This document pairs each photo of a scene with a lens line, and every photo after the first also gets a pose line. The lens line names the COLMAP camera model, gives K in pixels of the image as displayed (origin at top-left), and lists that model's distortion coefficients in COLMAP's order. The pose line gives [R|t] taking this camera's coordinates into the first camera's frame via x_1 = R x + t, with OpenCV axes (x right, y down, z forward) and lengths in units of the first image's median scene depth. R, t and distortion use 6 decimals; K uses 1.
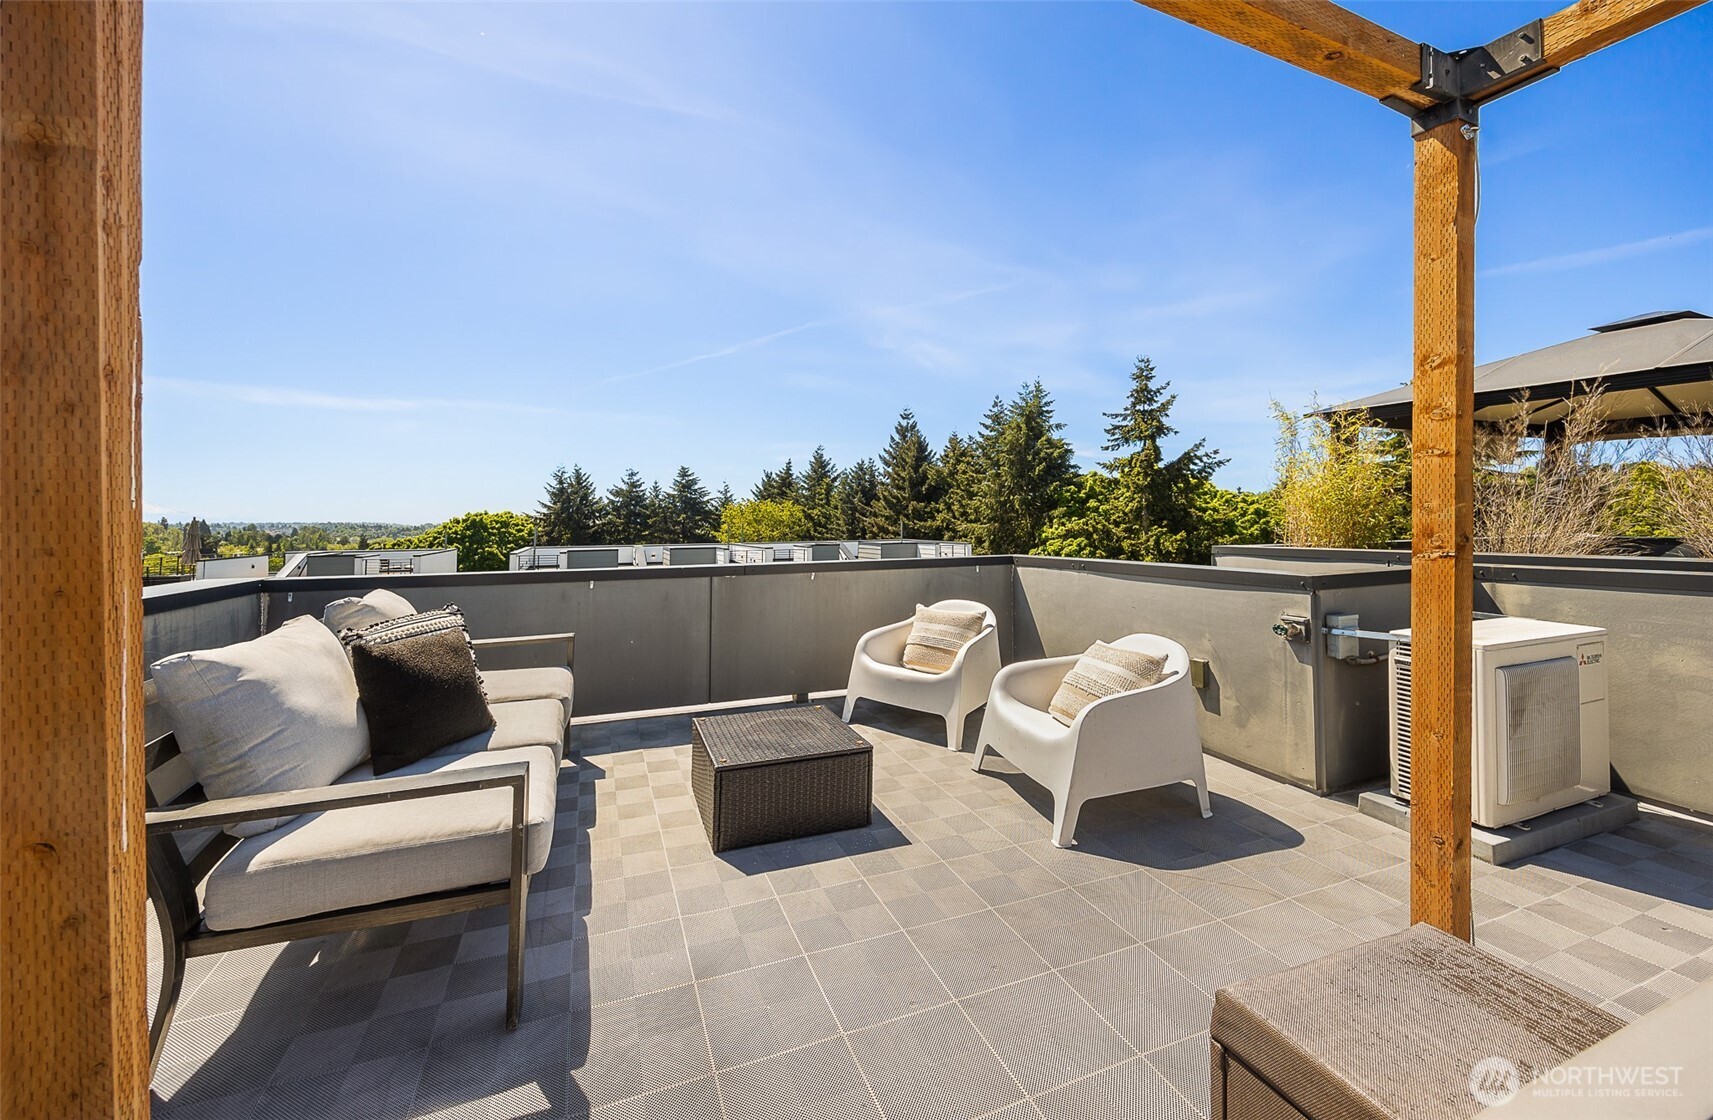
lens RADIAL K [[660.7, 0, 861.6], [0, 660.7, 539.8], [0, 0, 1]] dist [-0.000370, -0.000047]
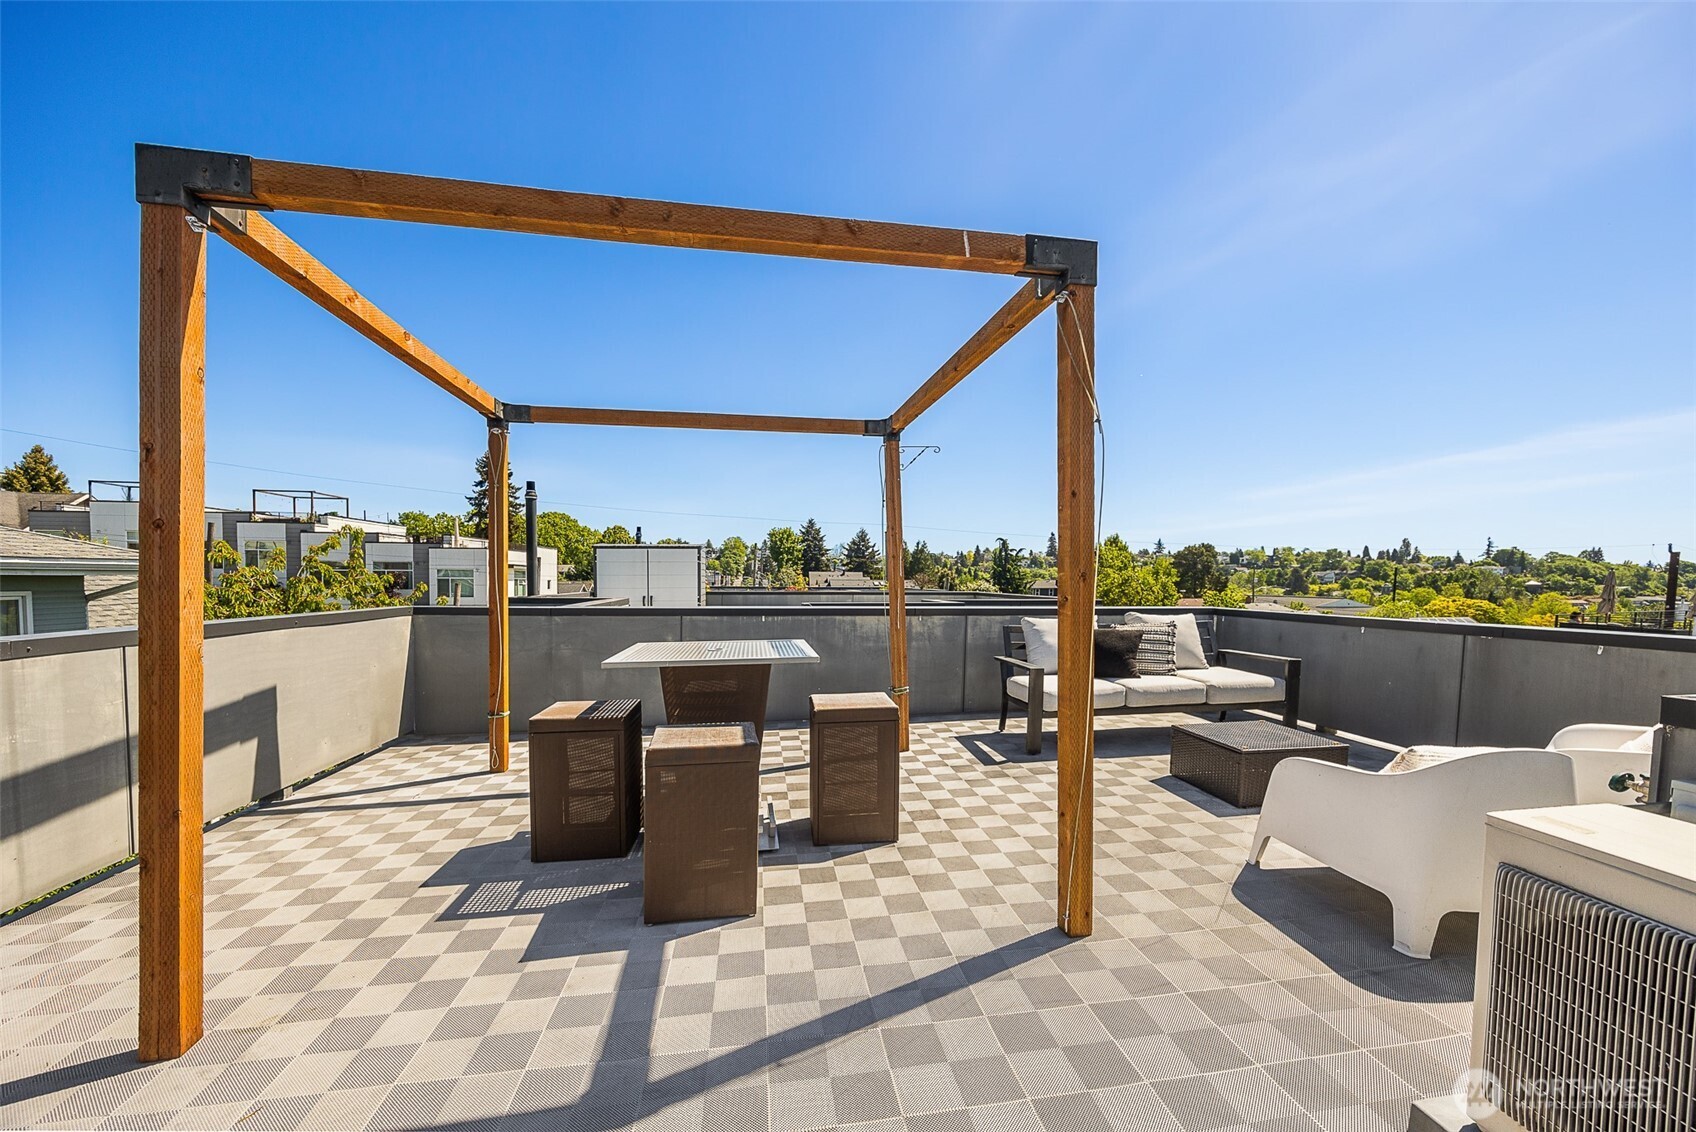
lens RADIAL K [[657.3, 0, 848.0], [0, 657.3, 566.0], [0, 0, 1]] dist [0.022650, 0.000068]
pose [[-0.223398, -0.010339, -0.974672, 1.335810], [-0.021900, 0.999745, -0.005586, -0.029128], [0.974481, 0.020098, -0.223568, 0.463396]]
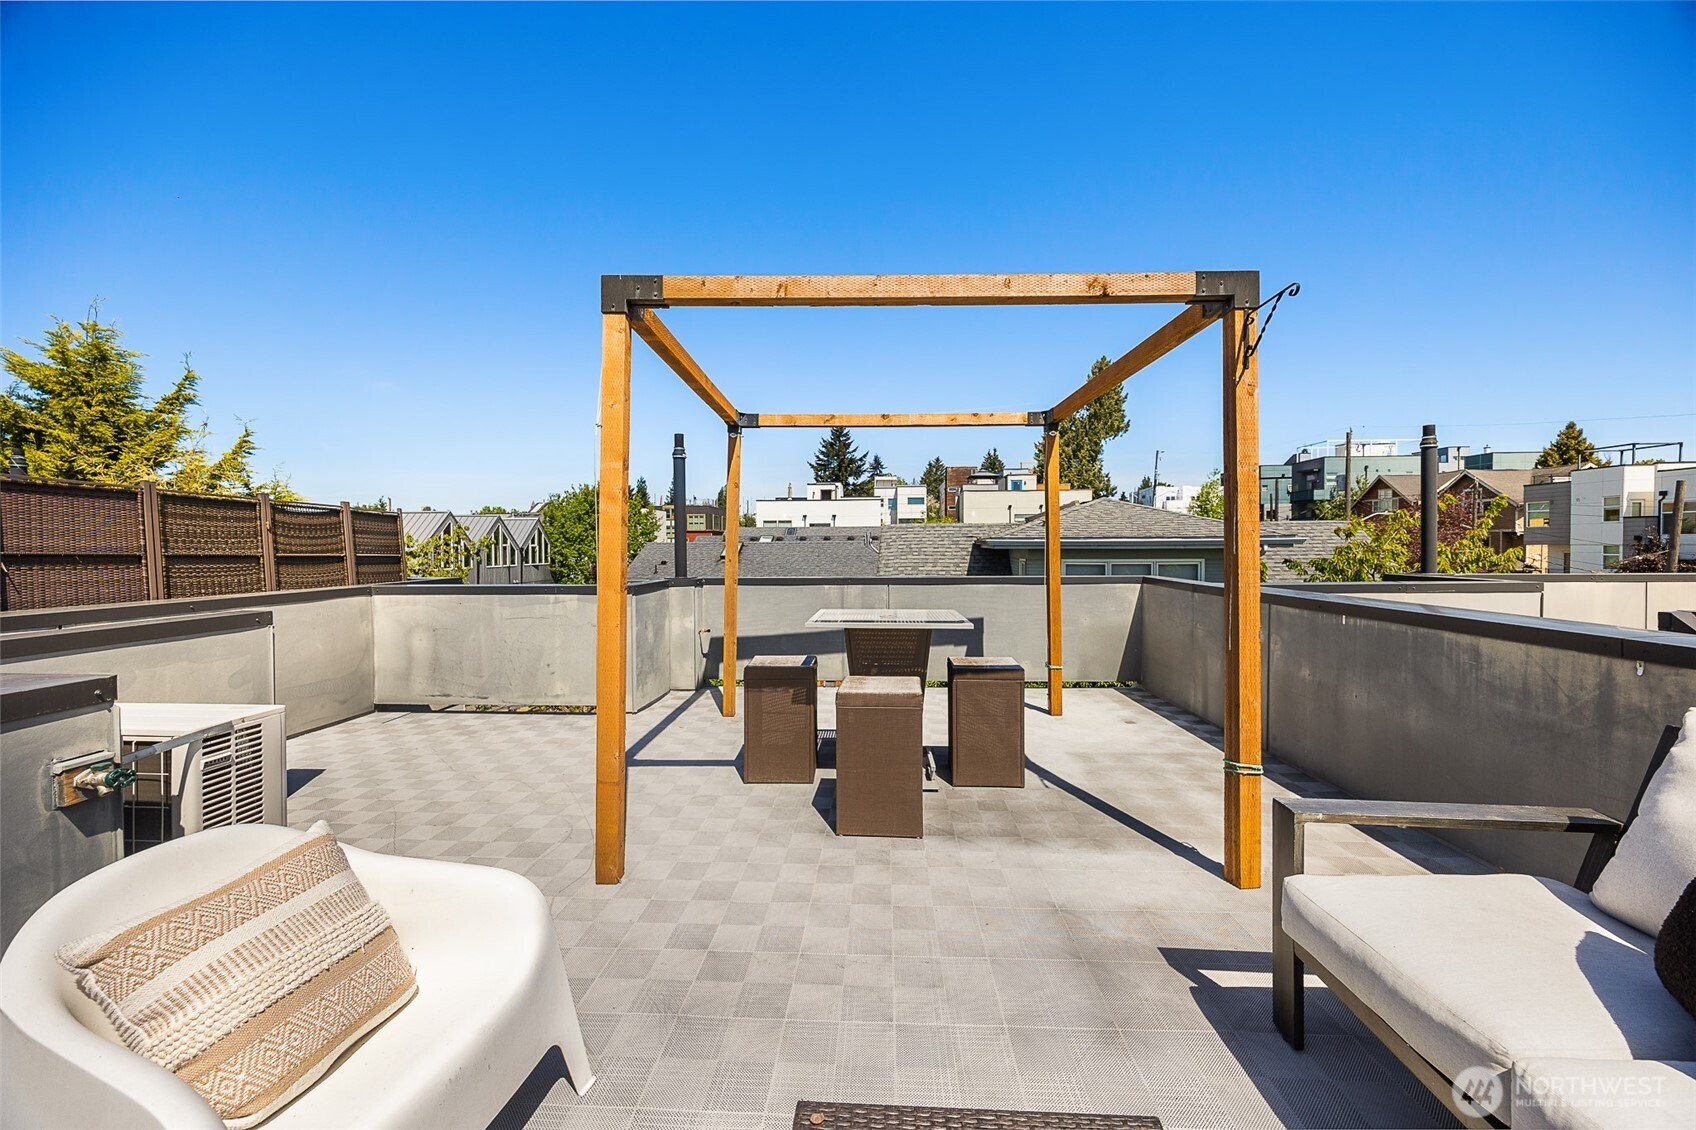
lens RADIAL K [[660.1, 0, 847.0], [0, 660.1, 539.2], [0, 0, 1]] dist [-0.000267, 0.000117]
pose [[-0.915905, 0.022938, 0.400738, -0.172409], [0.025436, 0.999676, 0.000913, -0.047357], [-0.400587, 0.011030, -0.916192, 1.225679]]
